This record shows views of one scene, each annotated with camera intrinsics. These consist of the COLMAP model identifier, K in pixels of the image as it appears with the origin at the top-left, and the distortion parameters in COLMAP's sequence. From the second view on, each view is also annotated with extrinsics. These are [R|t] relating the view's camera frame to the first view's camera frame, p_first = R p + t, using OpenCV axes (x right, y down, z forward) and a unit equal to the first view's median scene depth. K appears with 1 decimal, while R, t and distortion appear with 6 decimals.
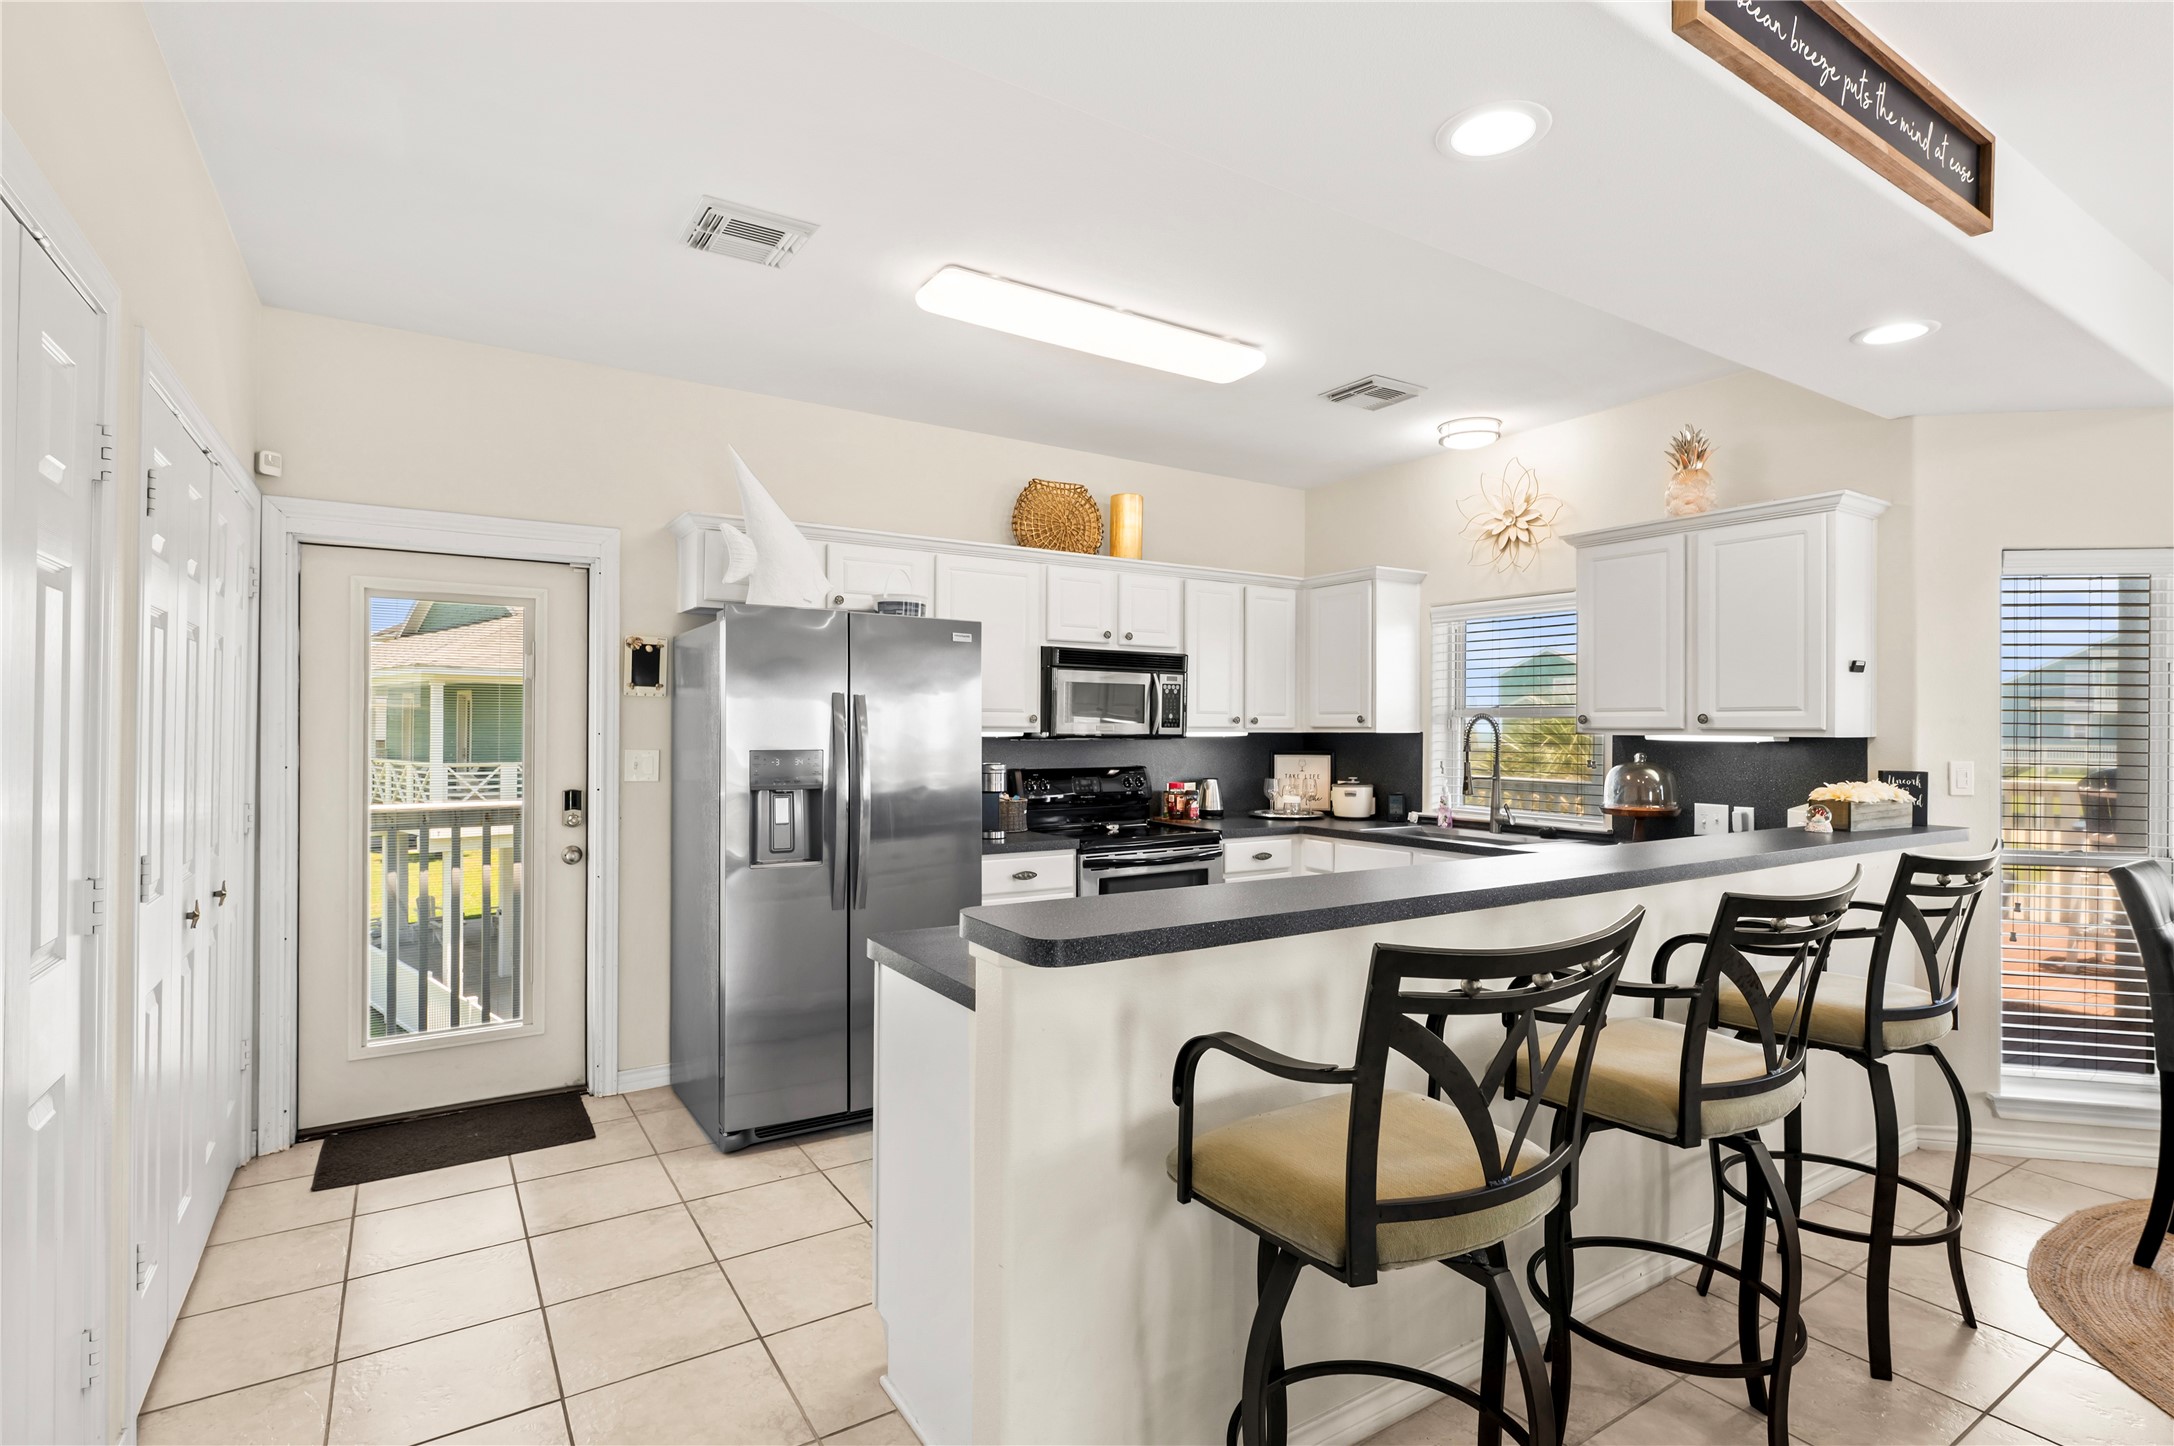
lens RADIAL K [[1047.1, 0, 1099.6], [0, 1047.1, 726.8], [0, 0, 1]] dist [-0.004573, -0.000982]
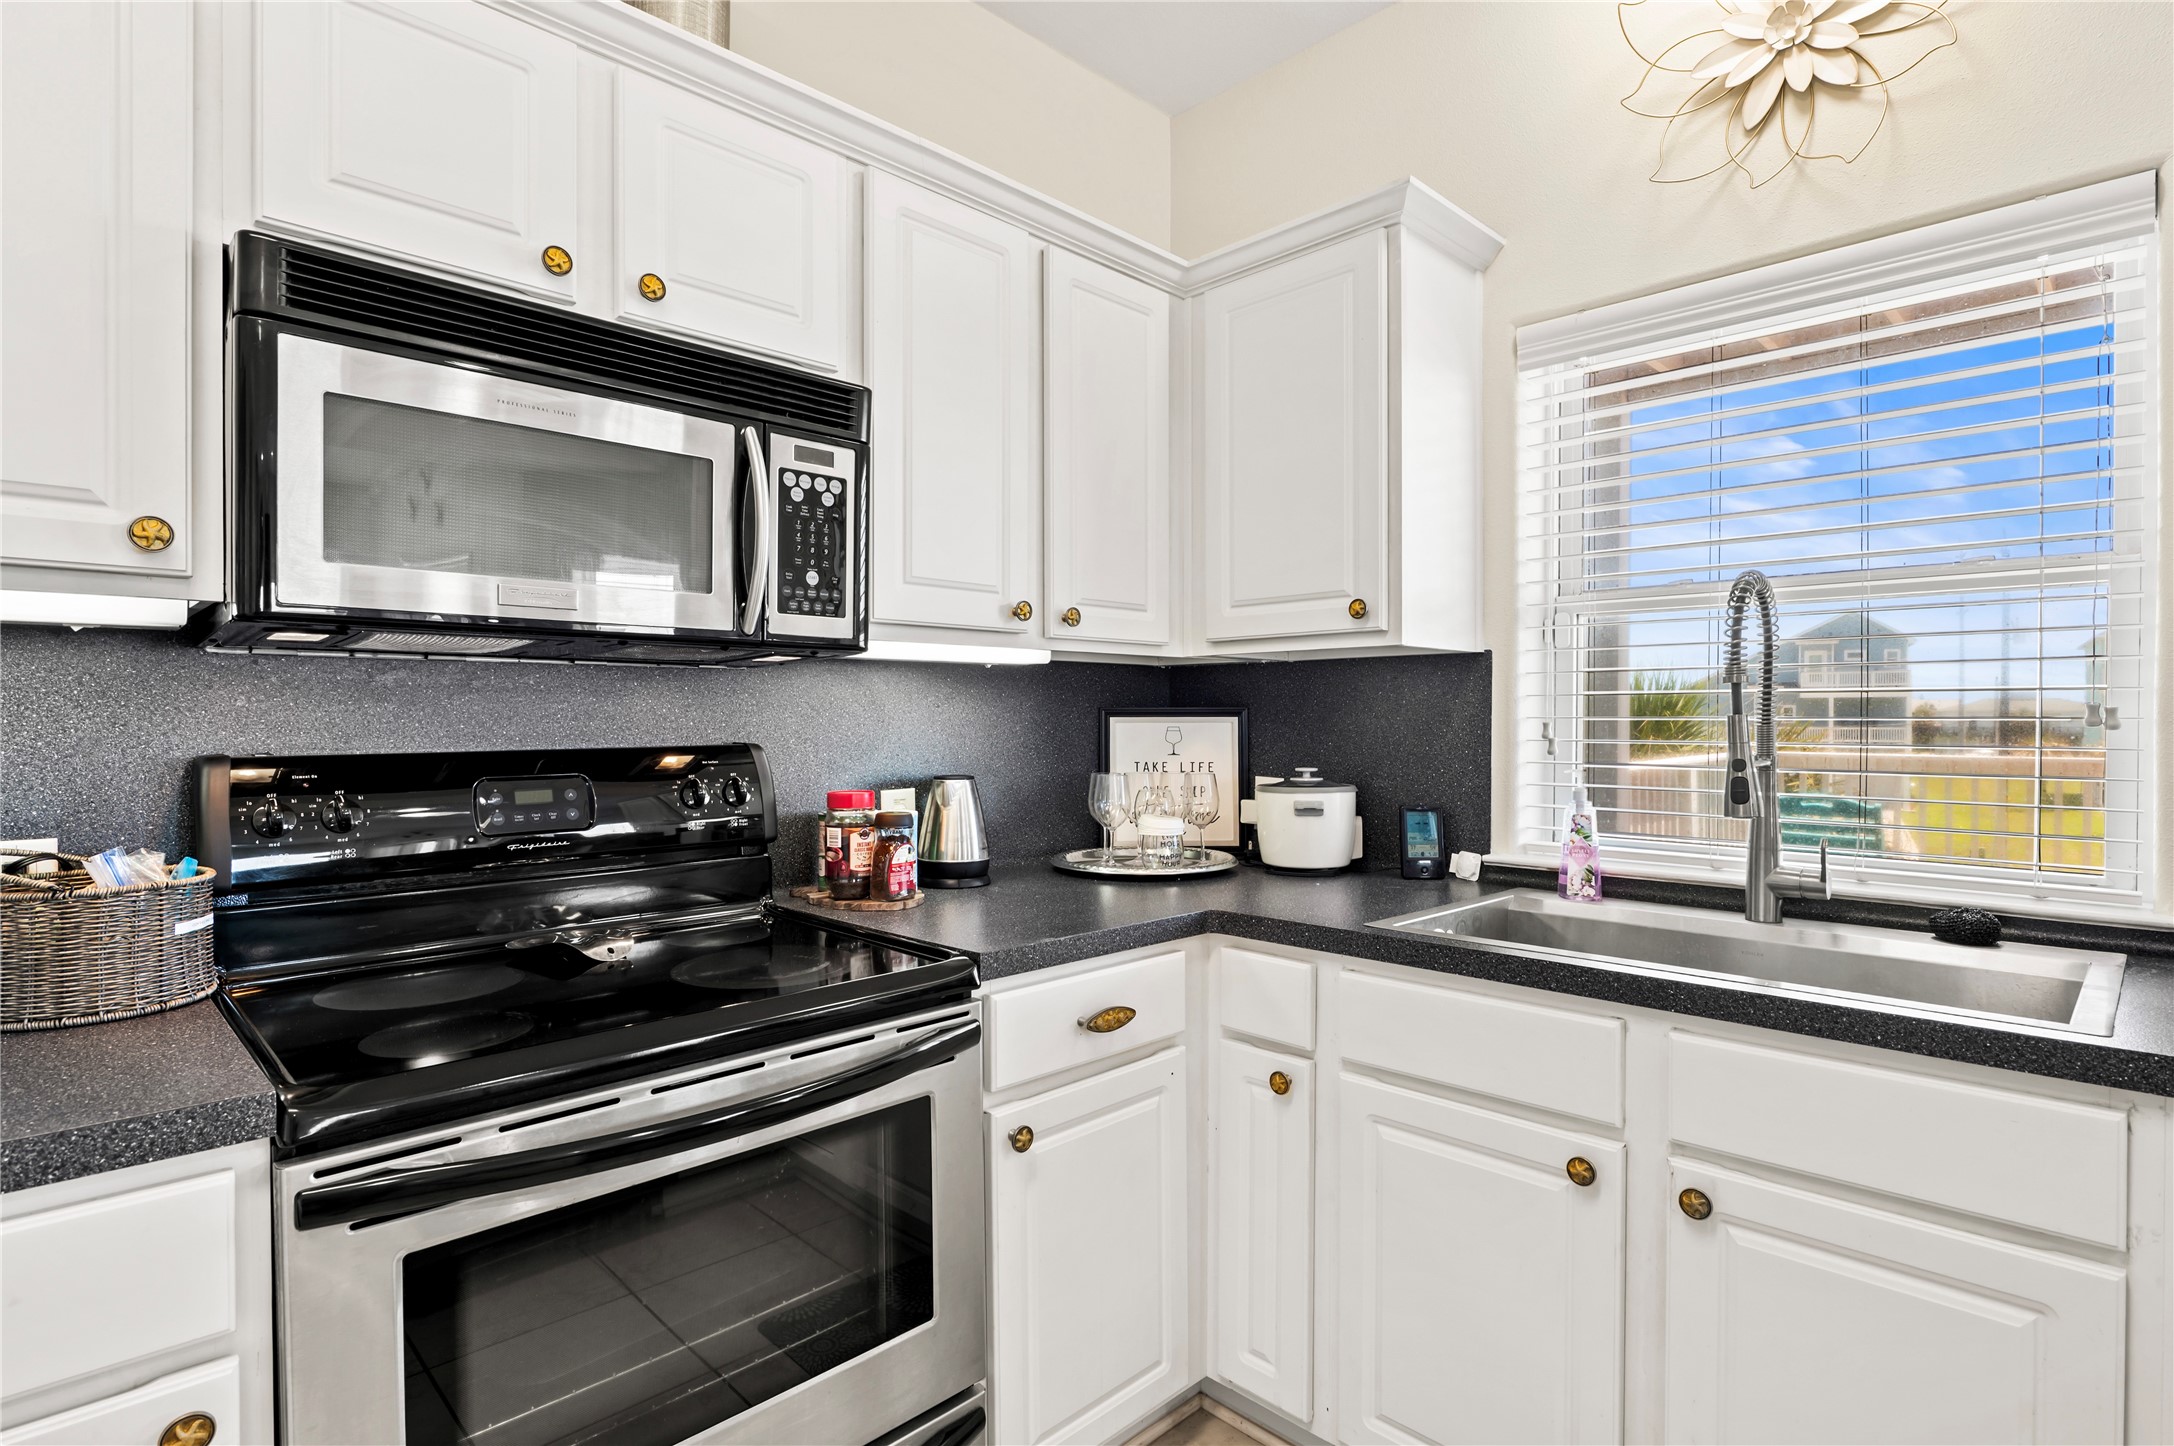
lens RADIAL K [[1081.6, 0, 1097.6], [0, 1081.6, 728.9], [0, 0, 1]] dist [-0.005566, -0.000990]
pose [[0.978113, -0.008466, 0.207903, 0.090044], [0.006187, 0.999913, 0.011610, 0.033287], [-0.207983, -0.010069, 0.978081, 0.723099]]
